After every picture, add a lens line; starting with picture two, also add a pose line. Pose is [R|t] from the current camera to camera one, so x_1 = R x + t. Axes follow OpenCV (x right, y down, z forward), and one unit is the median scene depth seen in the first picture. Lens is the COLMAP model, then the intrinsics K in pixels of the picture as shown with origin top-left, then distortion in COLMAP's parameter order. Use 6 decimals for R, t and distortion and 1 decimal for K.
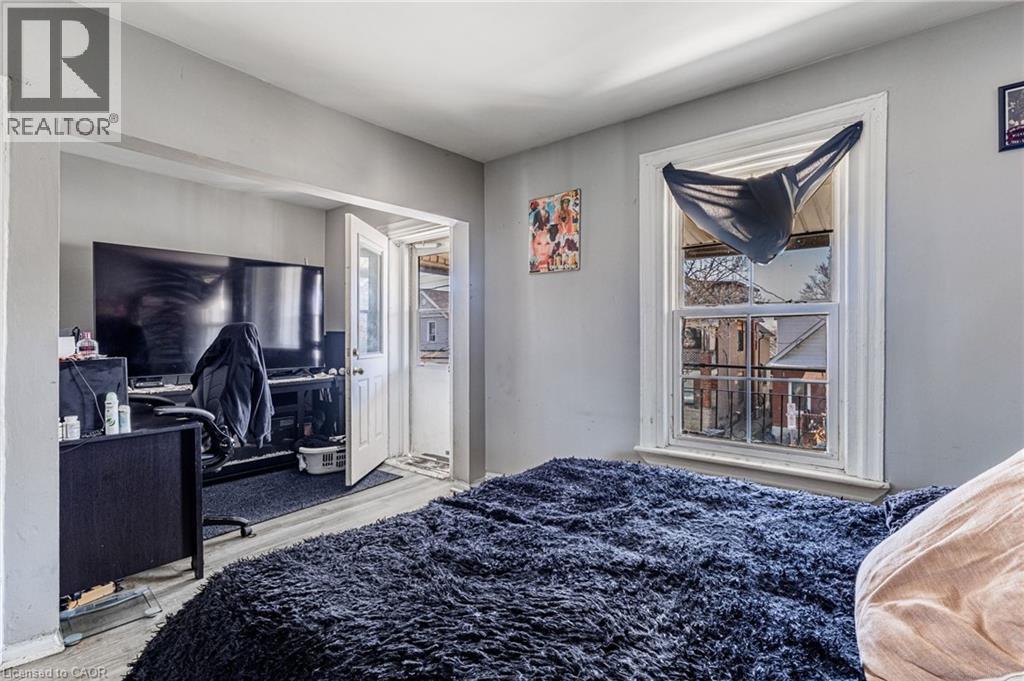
lens RADIAL K [[491.2, 0, 512.0], [0, 491.2, 340.5], [0, 0, 1]] dist [-0.000161, 0.000254]
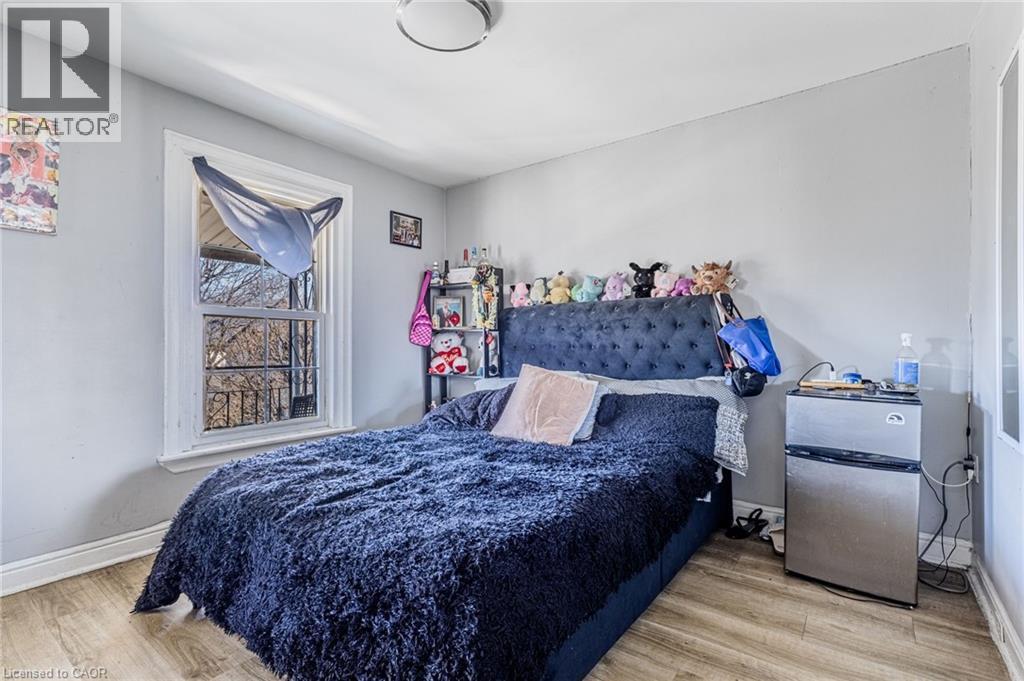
lens RADIAL K [[495.4, 0, 507.2], [0, 495.4, 347.3], [0, 0, 1]] dist [-0.000771, 0.000033]
pose [[-0.049419, 0.000073, 0.998778, -0.762480], [0.004867, 0.999988, 0.000168, 0.025027], [-0.998766, 0.004870, -0.049419, 0.482831]]
